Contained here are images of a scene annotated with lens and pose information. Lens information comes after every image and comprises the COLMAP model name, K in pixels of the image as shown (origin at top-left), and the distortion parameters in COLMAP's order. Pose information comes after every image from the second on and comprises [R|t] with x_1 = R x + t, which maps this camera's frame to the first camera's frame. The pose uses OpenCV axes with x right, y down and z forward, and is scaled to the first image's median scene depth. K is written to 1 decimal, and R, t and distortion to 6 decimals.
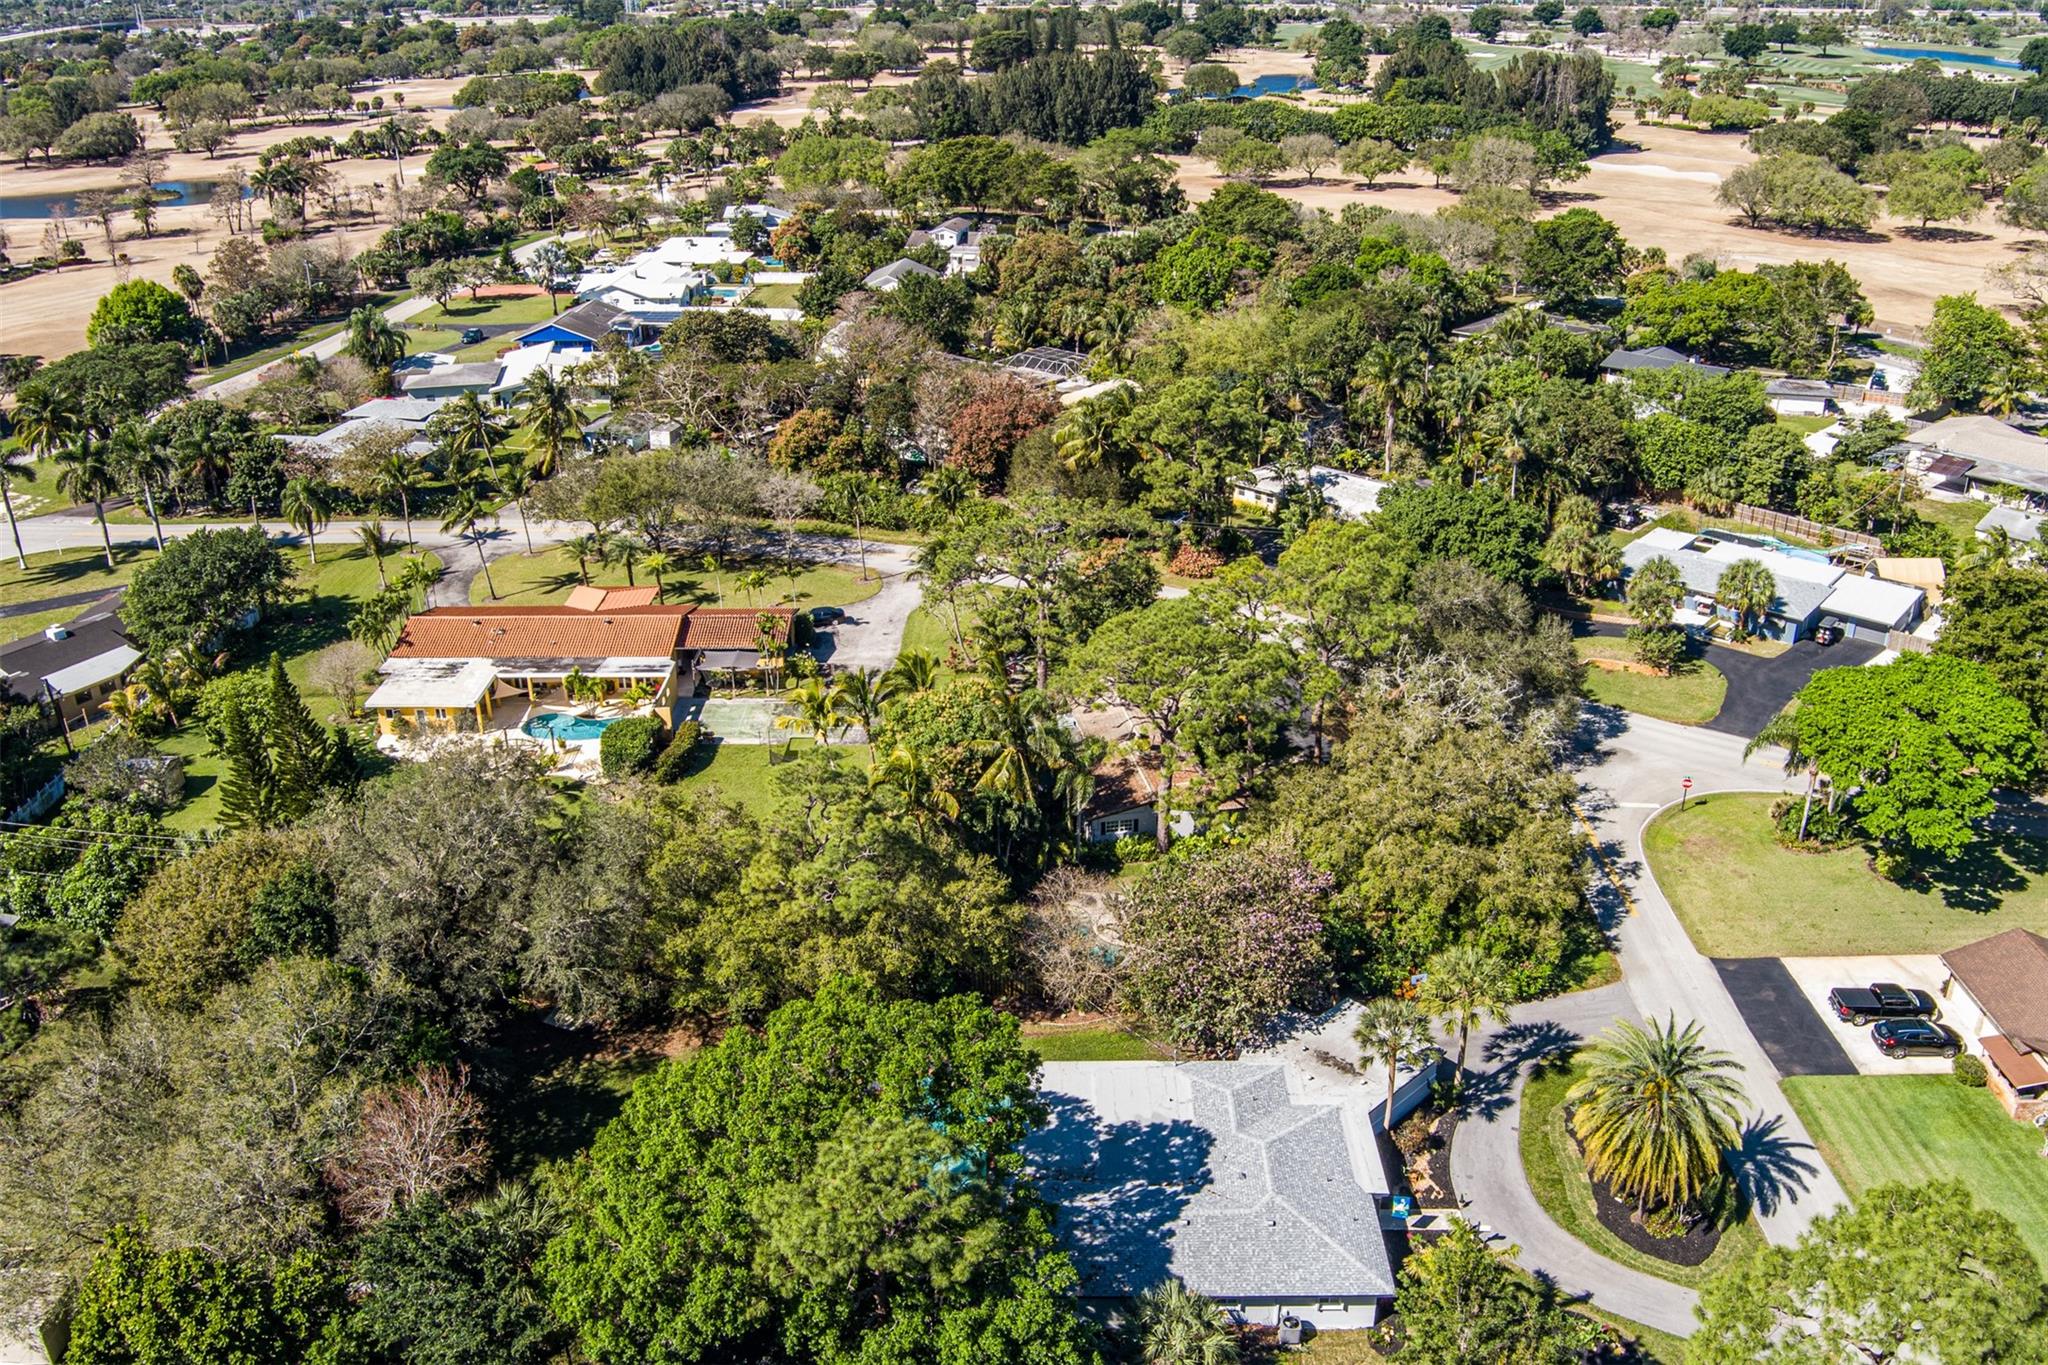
lens RADIAL K [[1654.1, 0, 1021.4], [0, 1654.1, 670.1], [0, 0, 1]] dist [-0.082010, 0.035100]
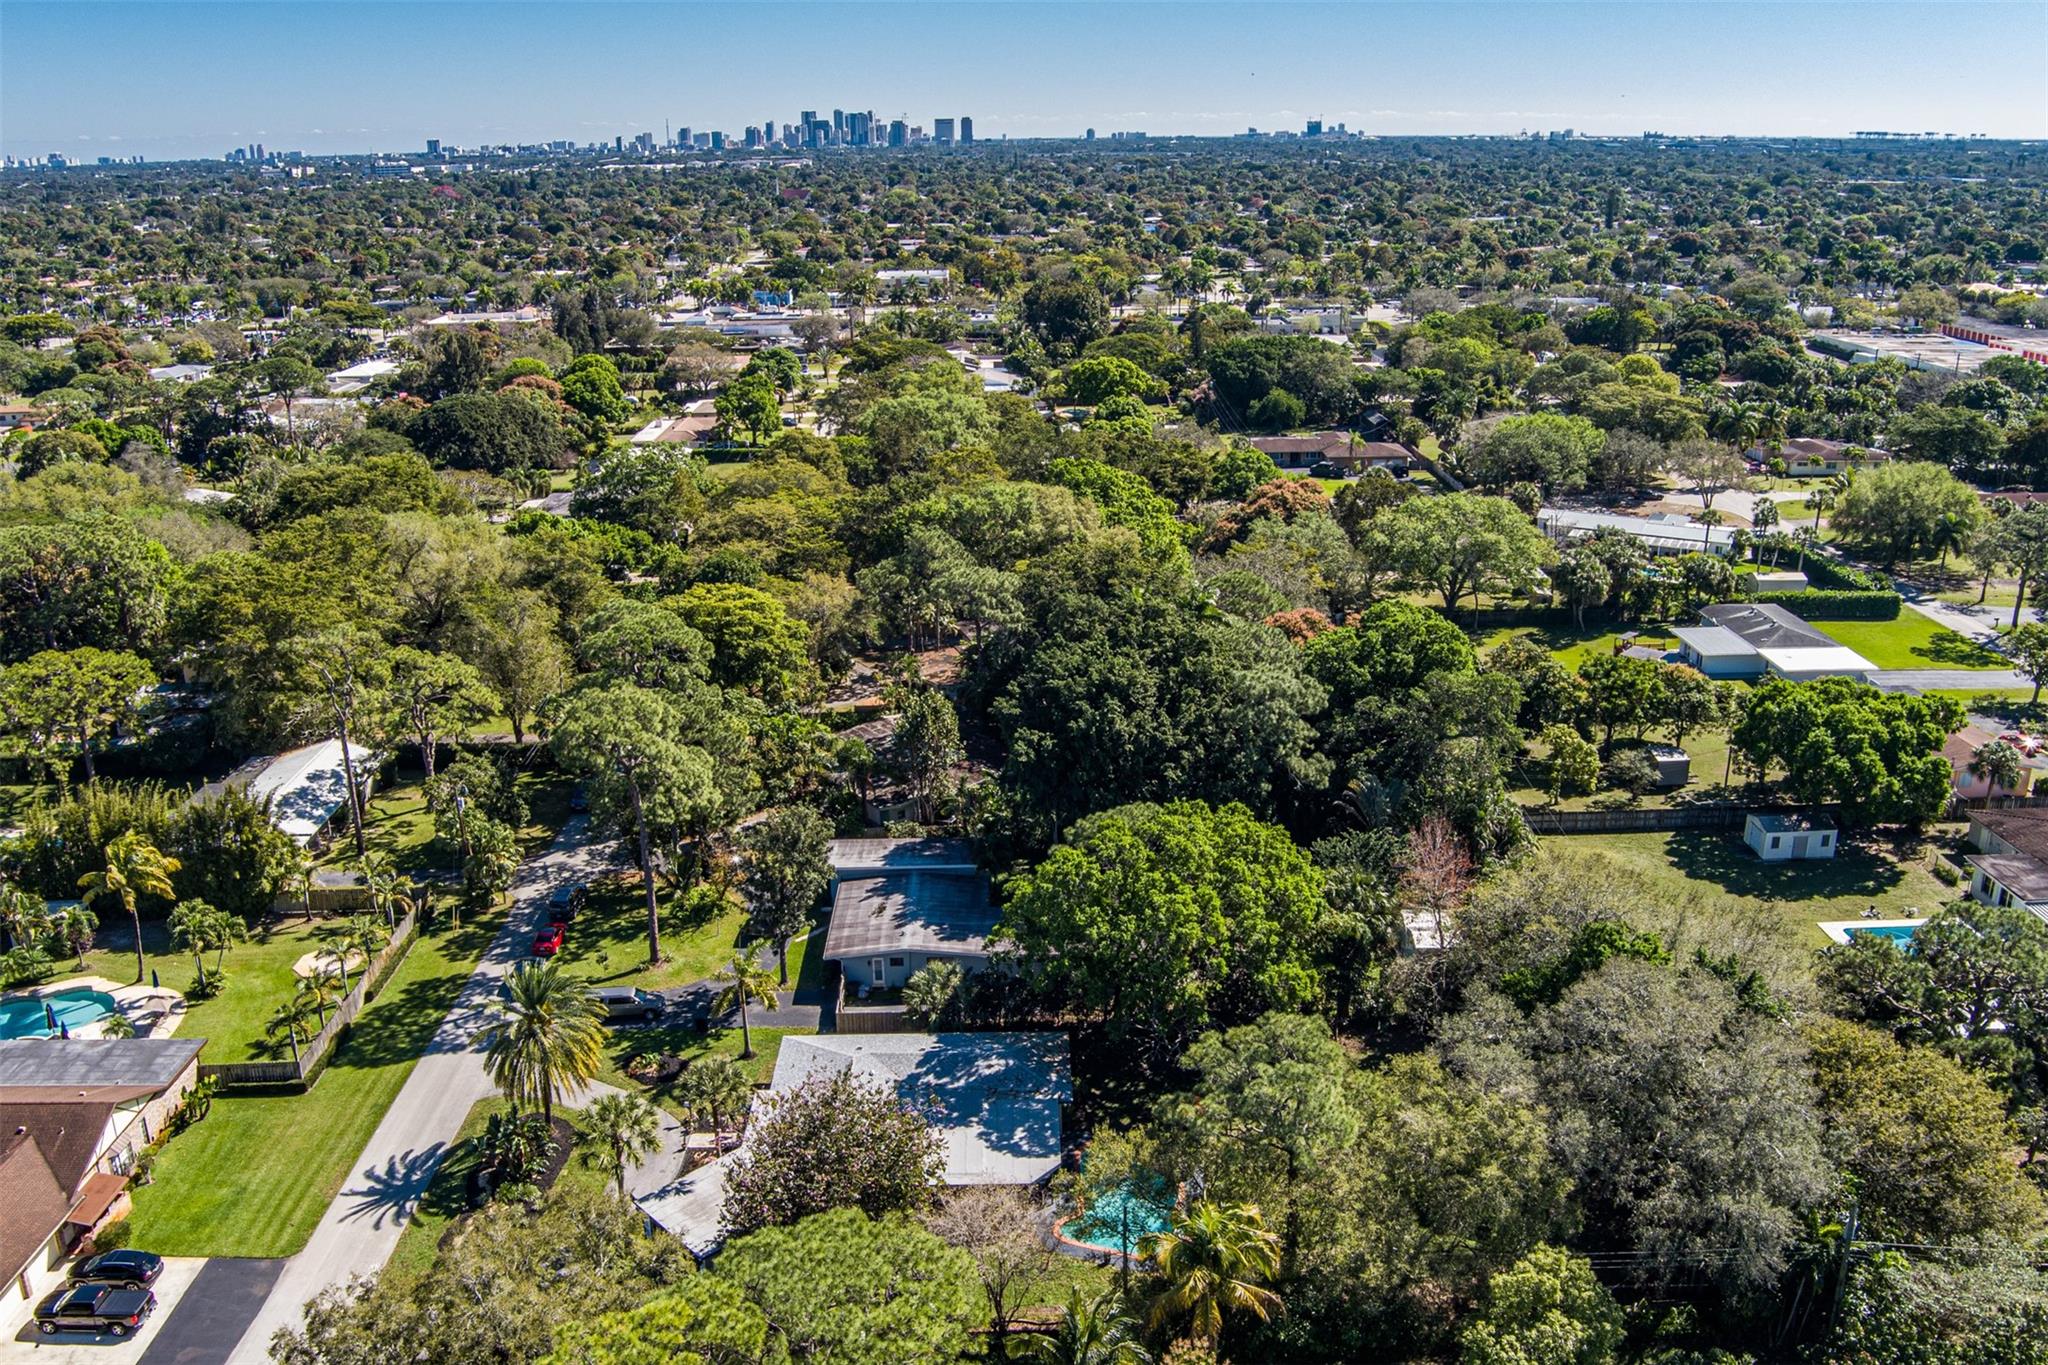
lens RADIAL K [[1654.1, 0, 1021.4], [0, 1654.1, 670.1], [0, 0, 1]] dist [-0.082010, 0.035100]
pose [[-0.998839, 0.046878, -0.011124, 0.012914], [0.026891, 0.734002, 0.678615, -0.504863], [0.039977, 0.677528, -0.734410, 1.127831]]
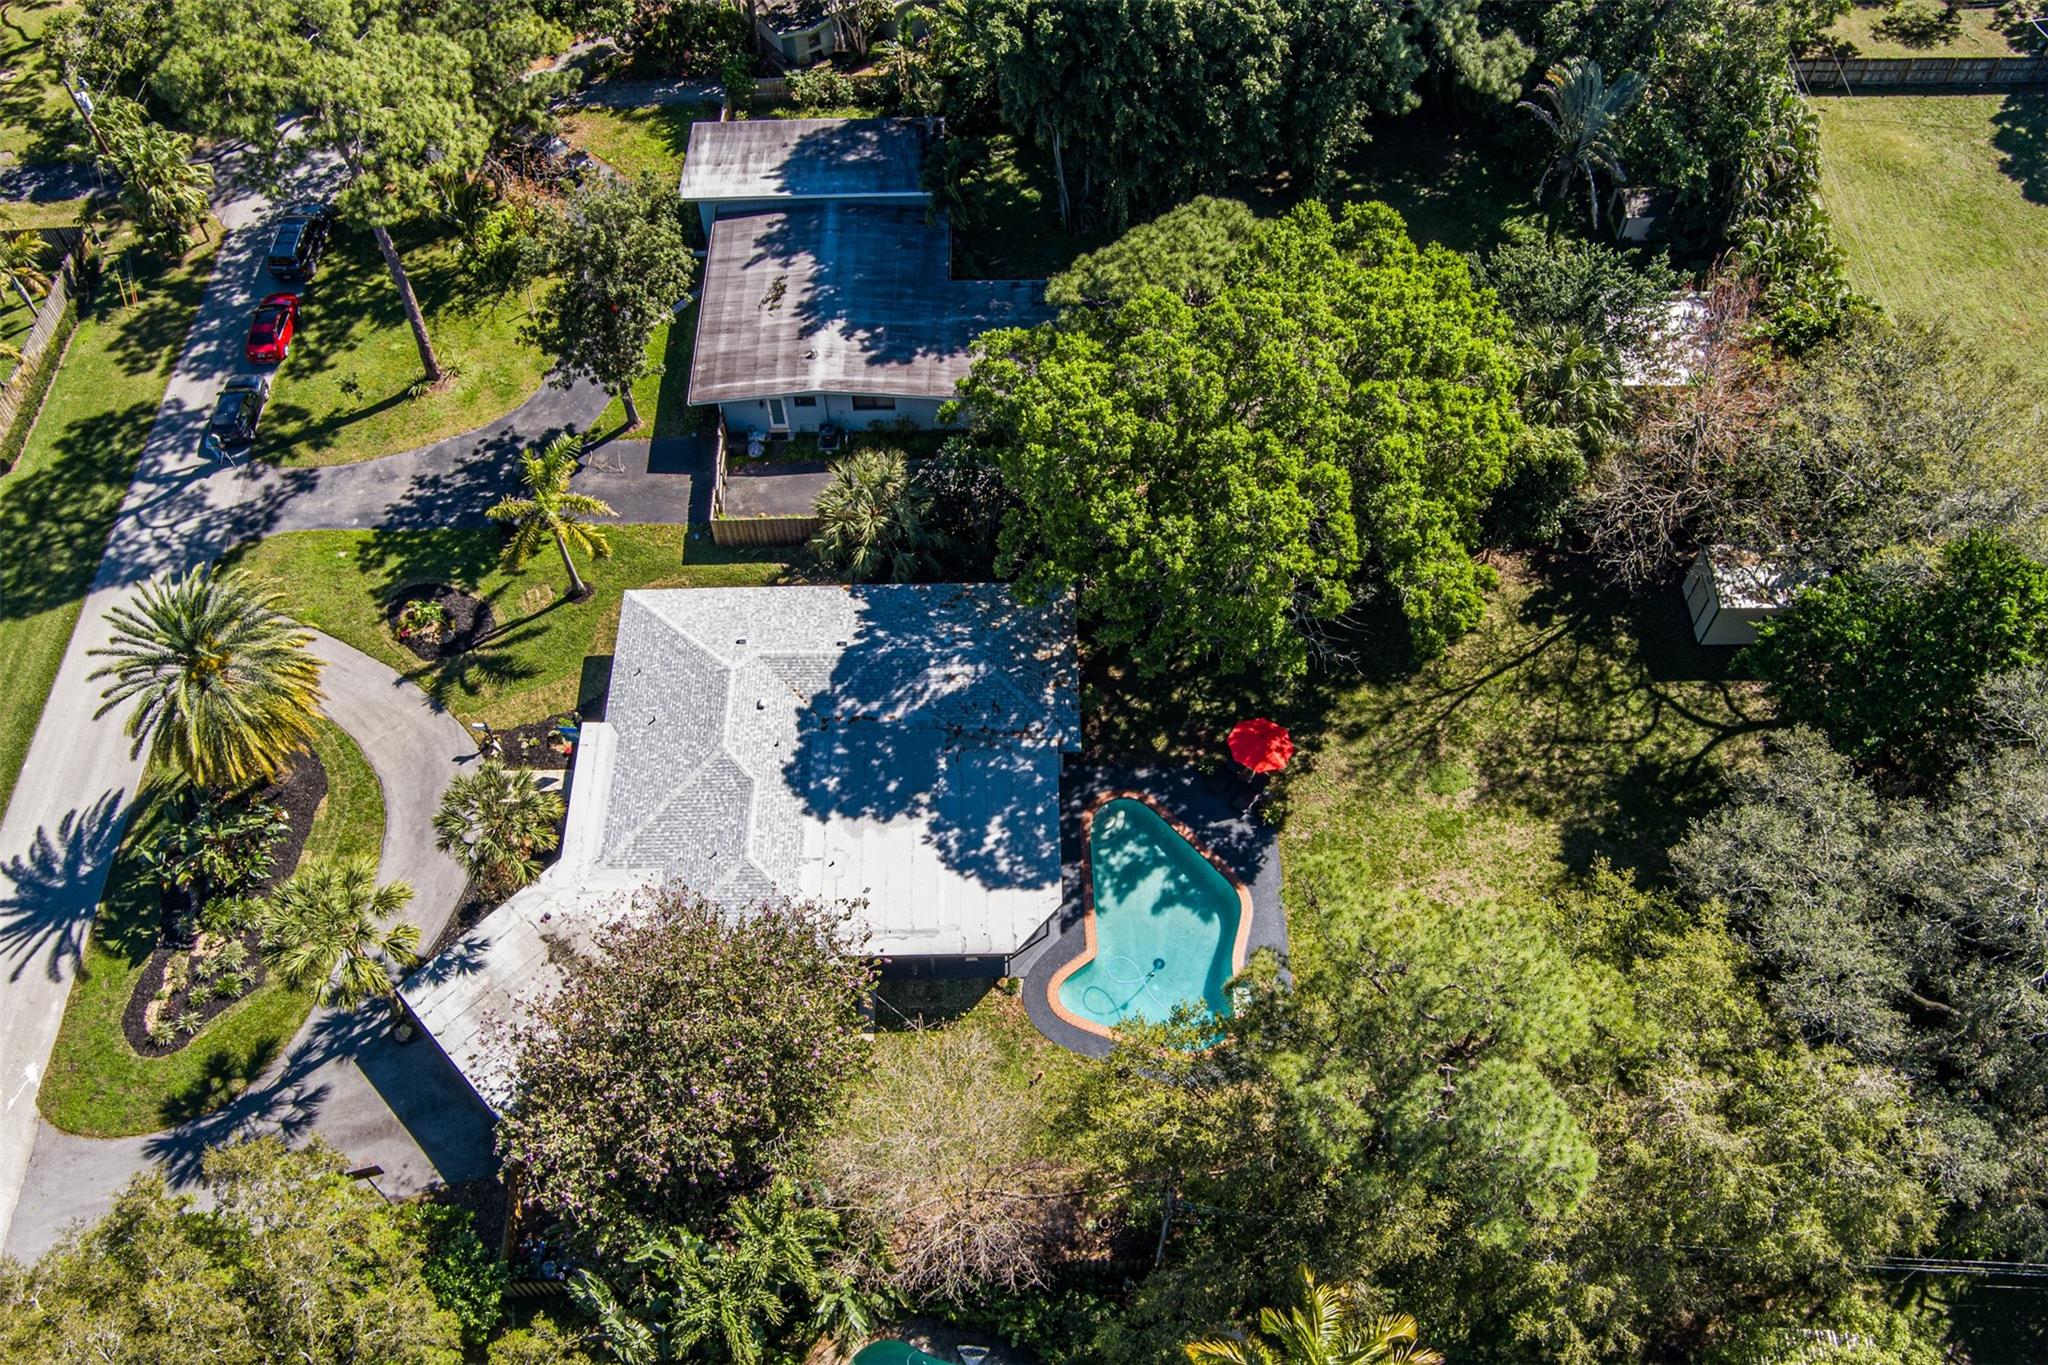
lens RADIAL K [[1654.1, 0, 1021.4], [0, 1654.1, 670.1], [0, 0, 1]] dist [-0.082010, 0.035100]
pose [[-0.998840, 0.045598, 0.015481, -0.002467], [0.023151, 0.172820, 0.984681, -0.309842], [0.042224, 0.983897, -0.173675, 0.739408]]
